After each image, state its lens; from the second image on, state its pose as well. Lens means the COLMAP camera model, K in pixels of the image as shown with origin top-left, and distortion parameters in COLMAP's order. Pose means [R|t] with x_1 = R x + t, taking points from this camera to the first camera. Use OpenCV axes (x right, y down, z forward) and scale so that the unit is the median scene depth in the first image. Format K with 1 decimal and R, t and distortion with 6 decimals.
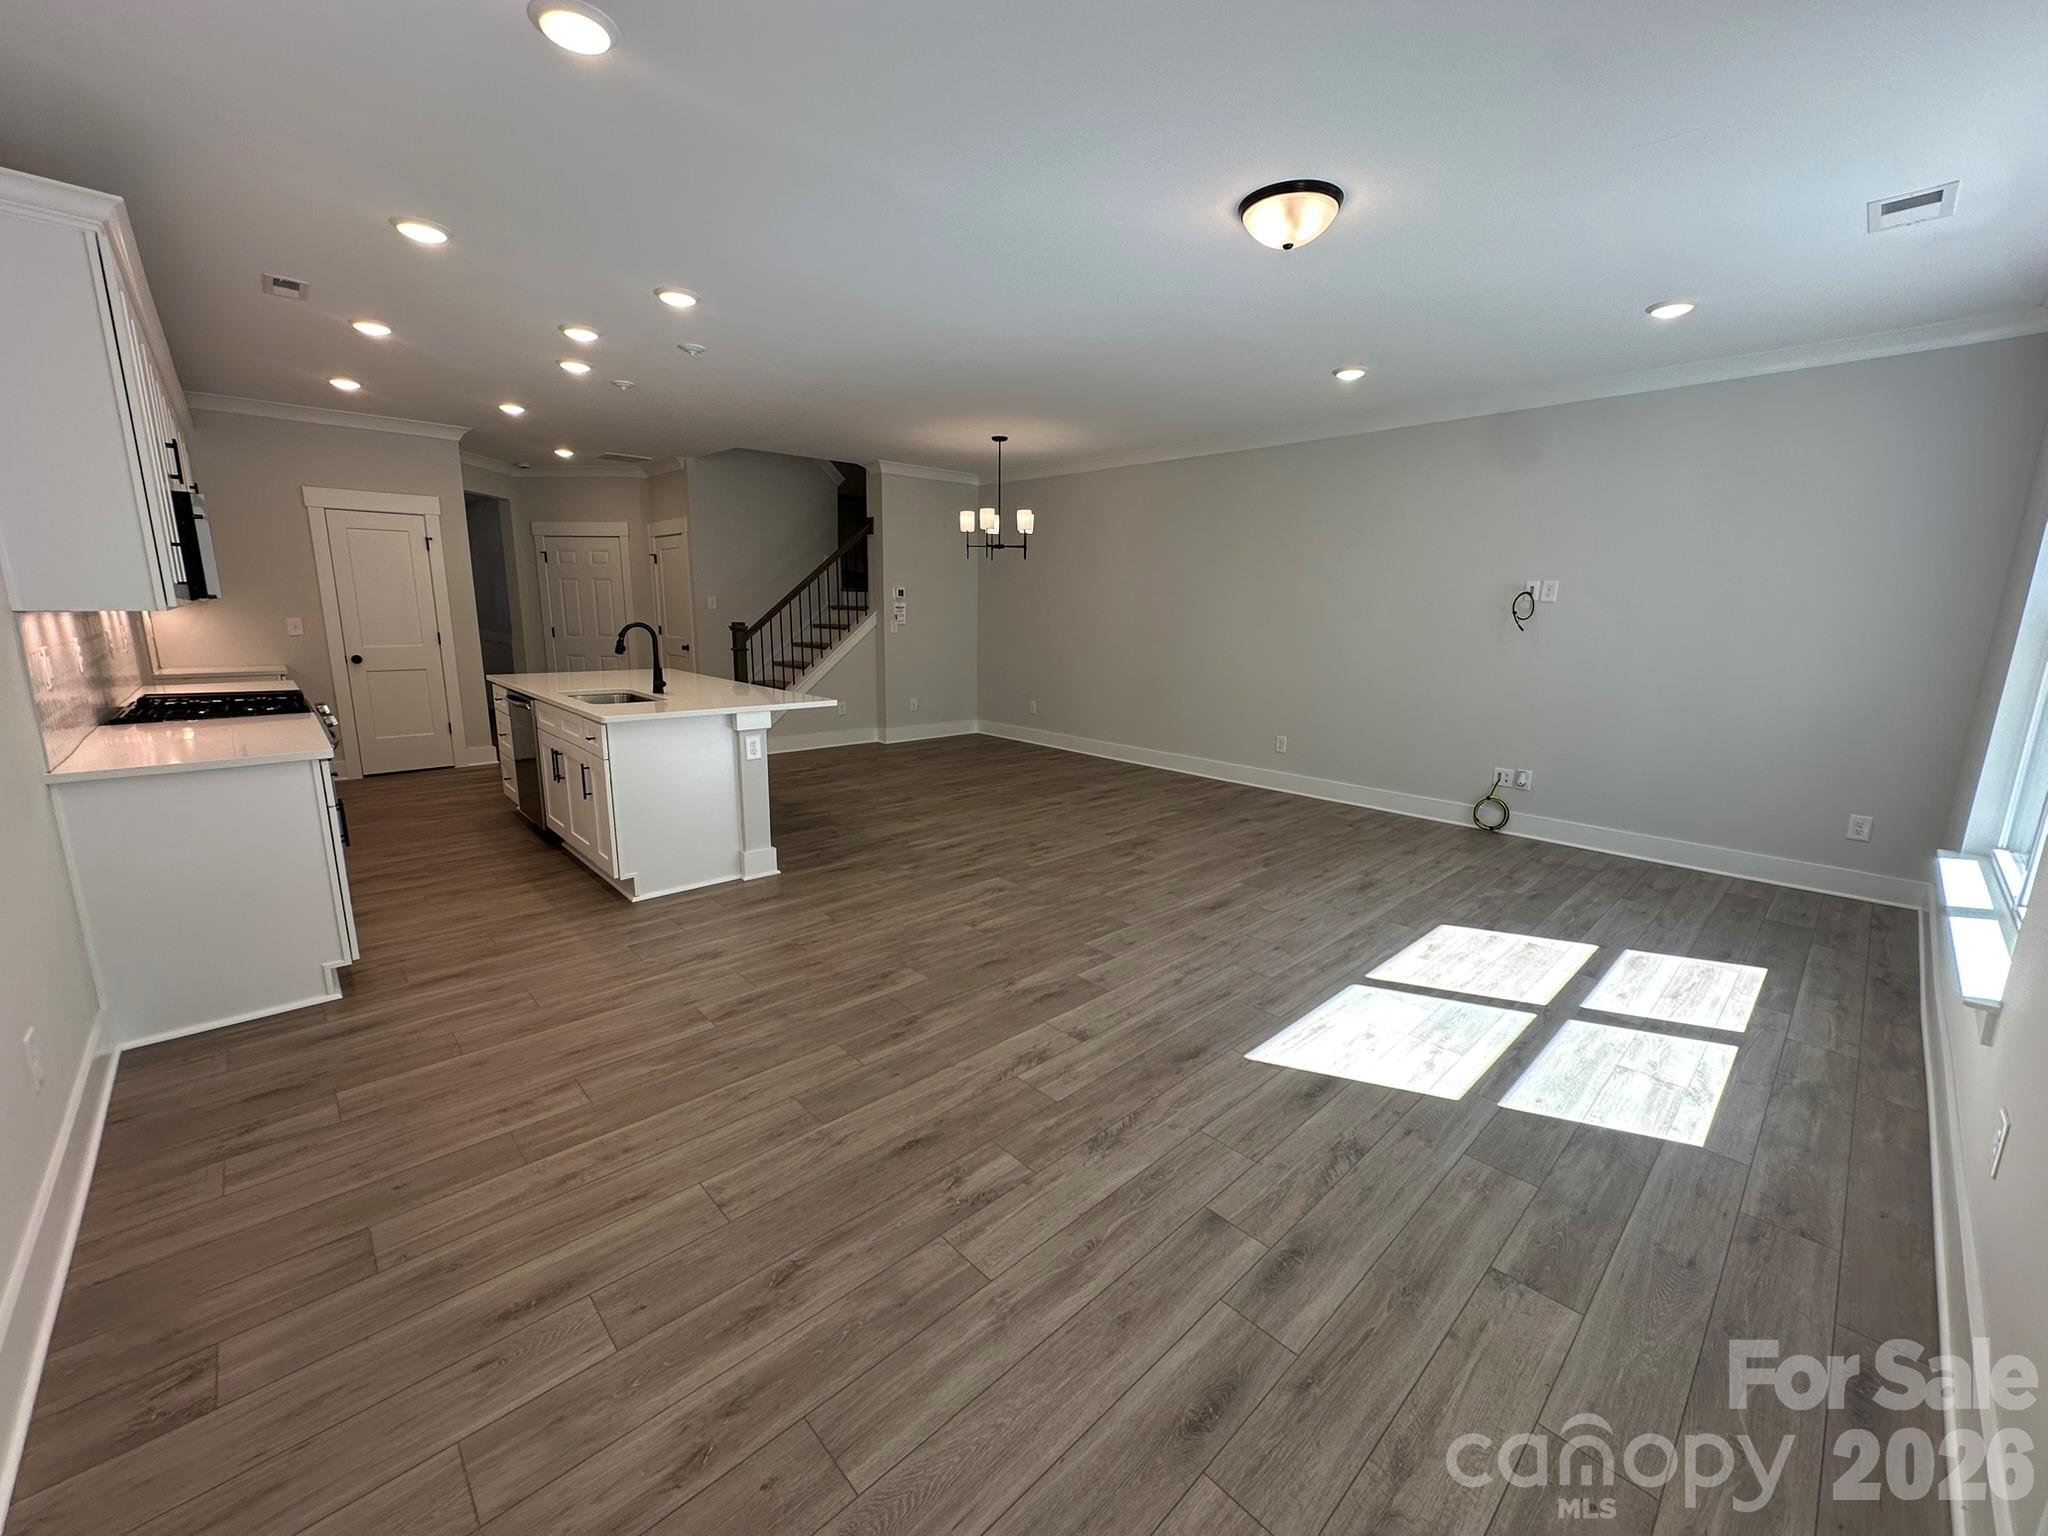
lens RADIAL K [[816.0, 0, 1018.0], [0, 816.0, 771.0], [0, 0, 1]] dist [-0.000213, 0.000041]
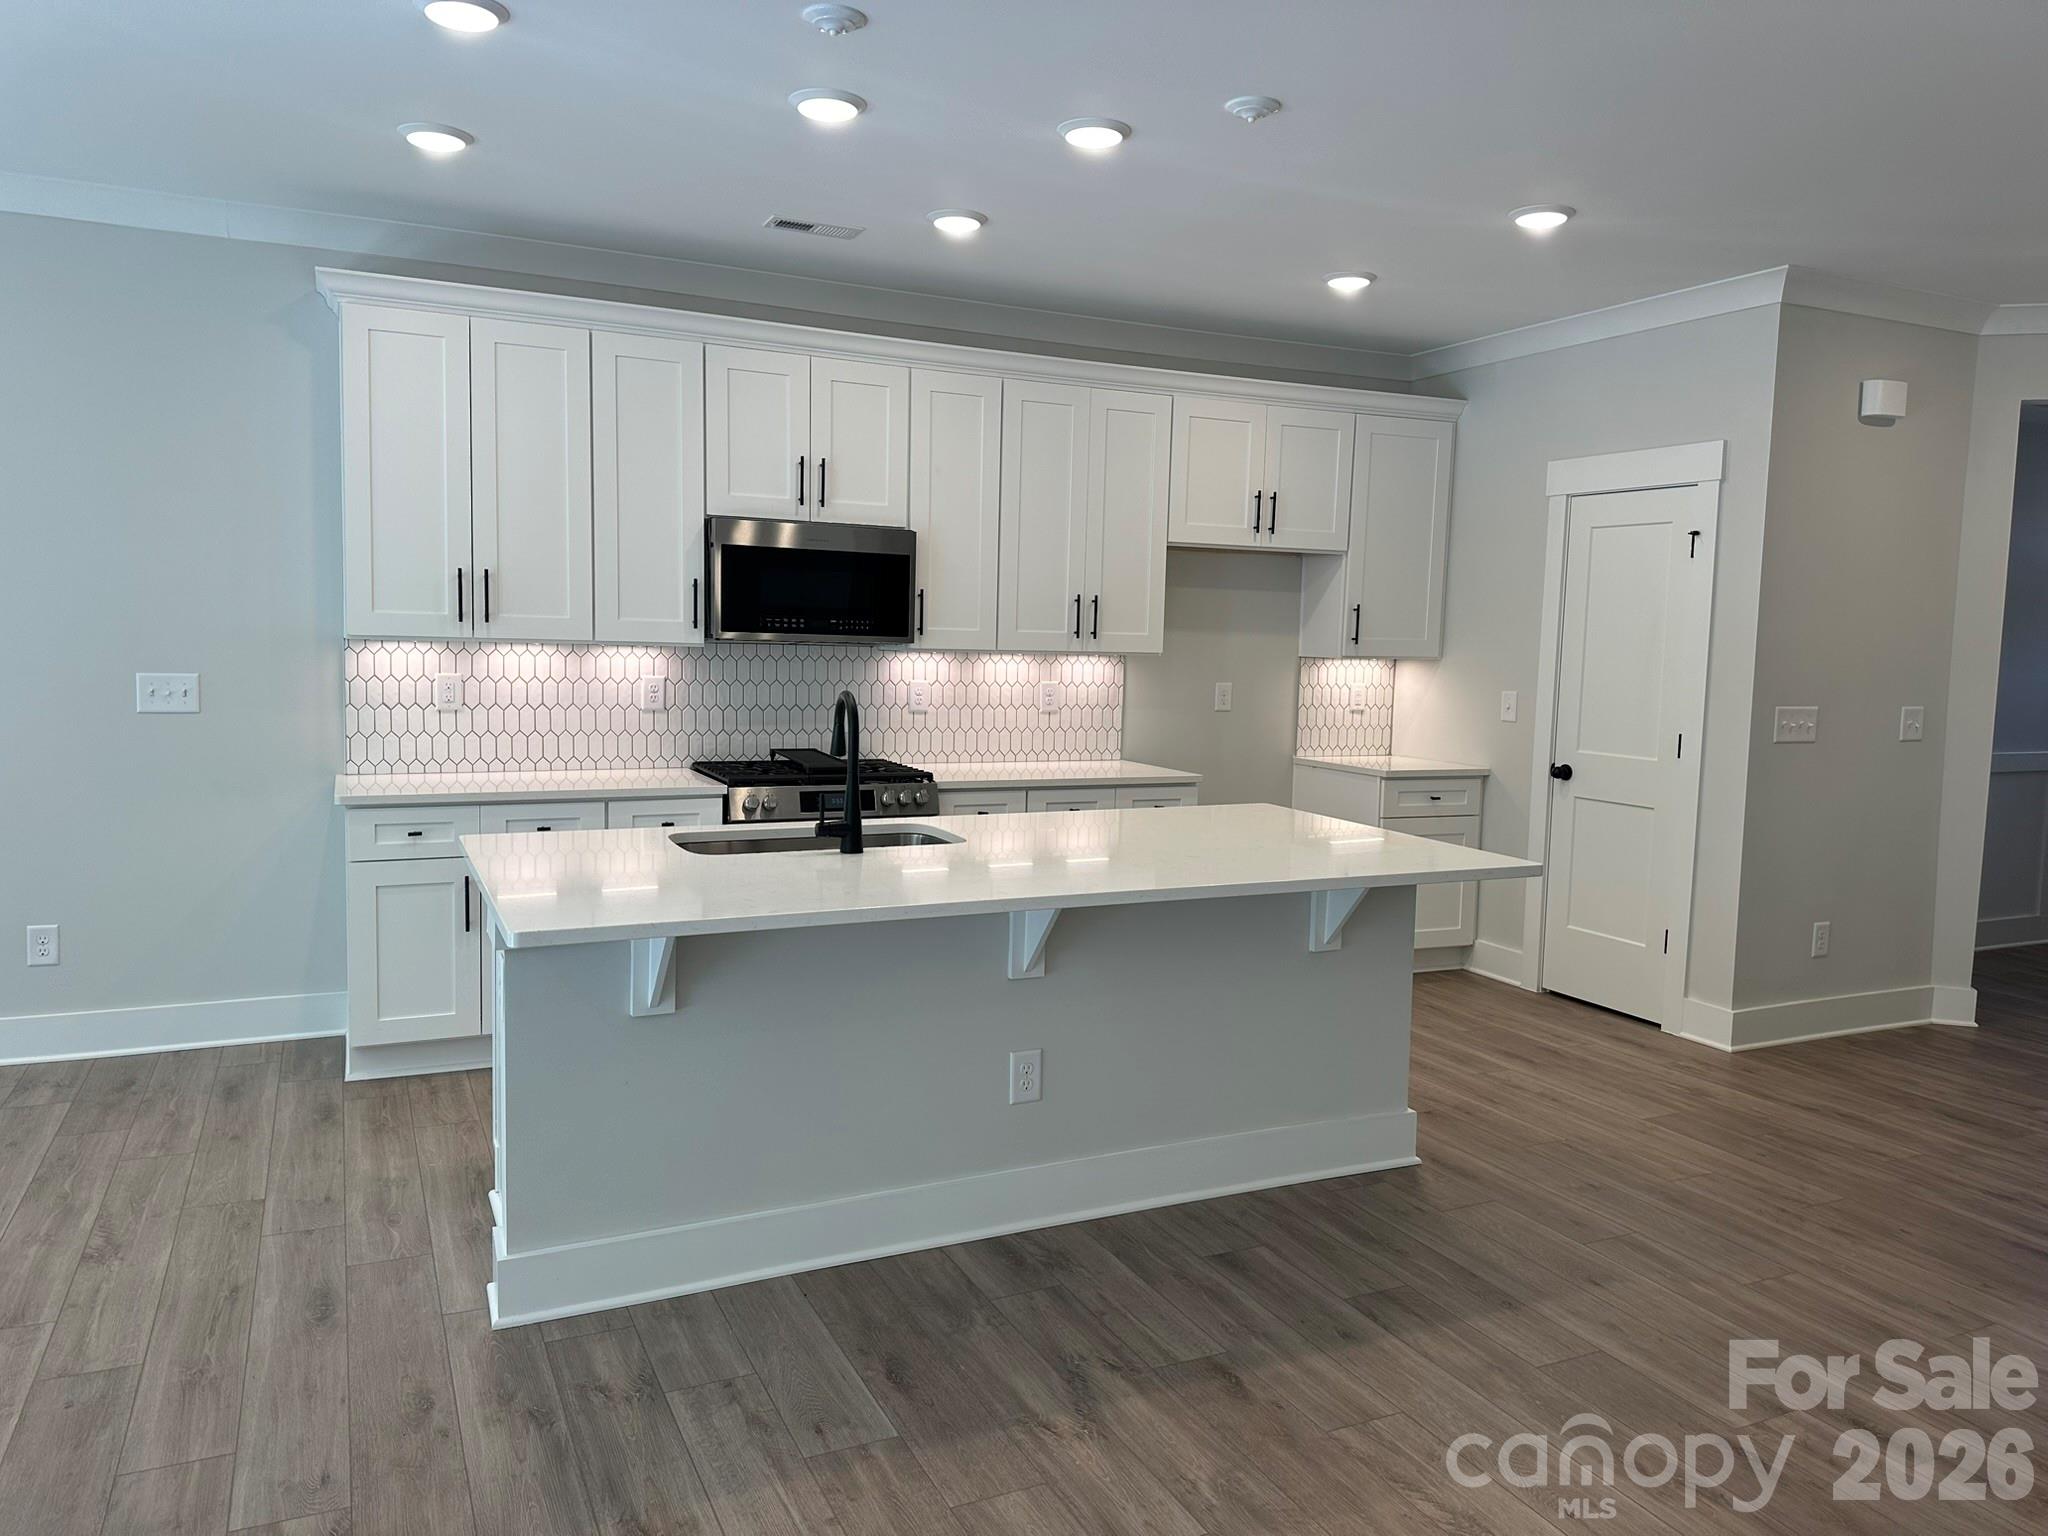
lens RADIAL K [[1446.9, 0, 1023.5], [0, 1446.9, 775.3], [0, 0, 1]] dist [0.026567, -0.004640]
pose [[-0.311629, 0.083230, -0.946552, 0.289374], [-0.215378, 0.964042, 0.155676, -0.316166], [0.925473, 0.252380, -0.282498, 1.456605]]
